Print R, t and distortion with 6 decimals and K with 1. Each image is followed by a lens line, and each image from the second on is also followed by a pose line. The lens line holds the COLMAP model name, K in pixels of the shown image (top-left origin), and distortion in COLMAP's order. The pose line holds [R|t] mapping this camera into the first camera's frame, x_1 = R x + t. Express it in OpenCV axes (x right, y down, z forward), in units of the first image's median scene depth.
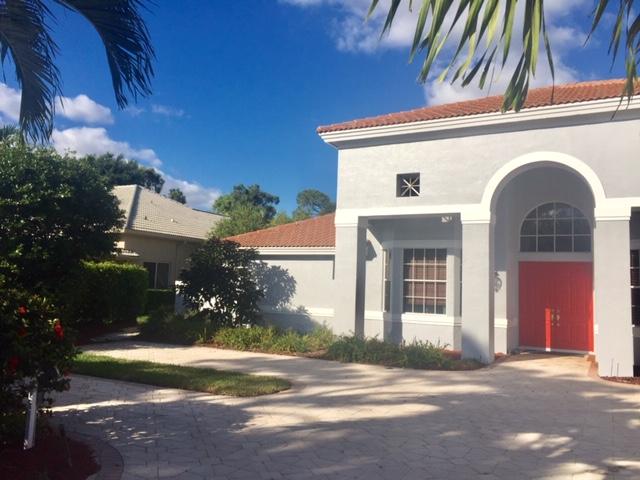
lens RADIAL K [[543.5, 0, 322.7], [0, 543.5, 235.1], [0, 0, 1]] dist [0.063368, -0.093209]
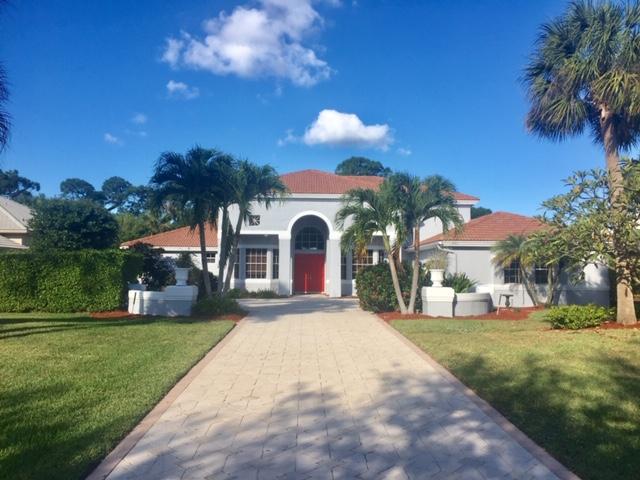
lens RADIAL K [[543.5, 0, 322.7], [0, 543.5, 235.1], [0, 0, 1]] dist [0.063368, -0.093209]
pose [[0.869955, 0.004856, 0.493107, -0.656438], [-0.025839, 0.999027, 0.035747, -0.113136], [-0.492453, -0.043840, 0.869234, -1.004426]]
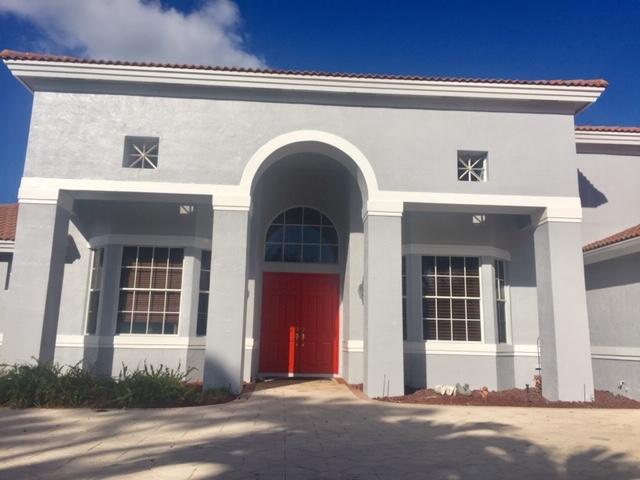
lens RADIAL K [[537.3, 0, 322.3], [0, 537.3, 235.1], [0, 0, 1]] dist [0.076379, -0.103743]
pose [[0.852776, 0.083792, 0.515512, -0.000118], [-0.040694, 0.994706, -0.094364, 0.071627], [-0.520689, 0.059493, 0.851671, 0.253343]]
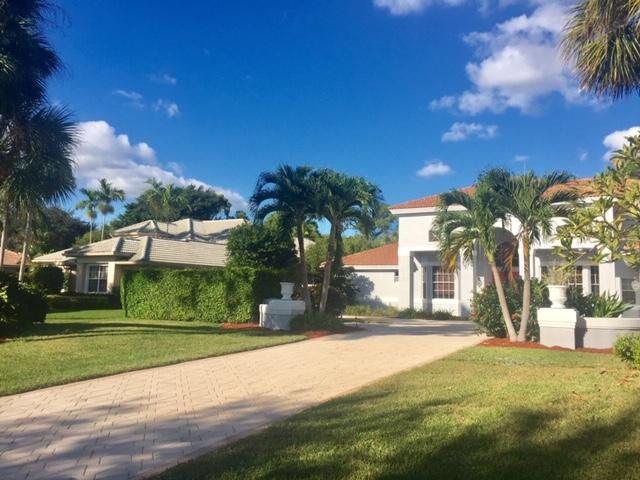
lens RADIAL K [[543.5, 0, 322.7], [0, 543.5, 235.1], [0, 0, 1]] dist [0.063368, -0.093209]
pose [[0.999124, -0.018424, -0.037584, -0.179552], [0.018207, 0.999816, -0.006116, -0.086279], [0.037690, 0.005426, 0.999275, -1.030070]]
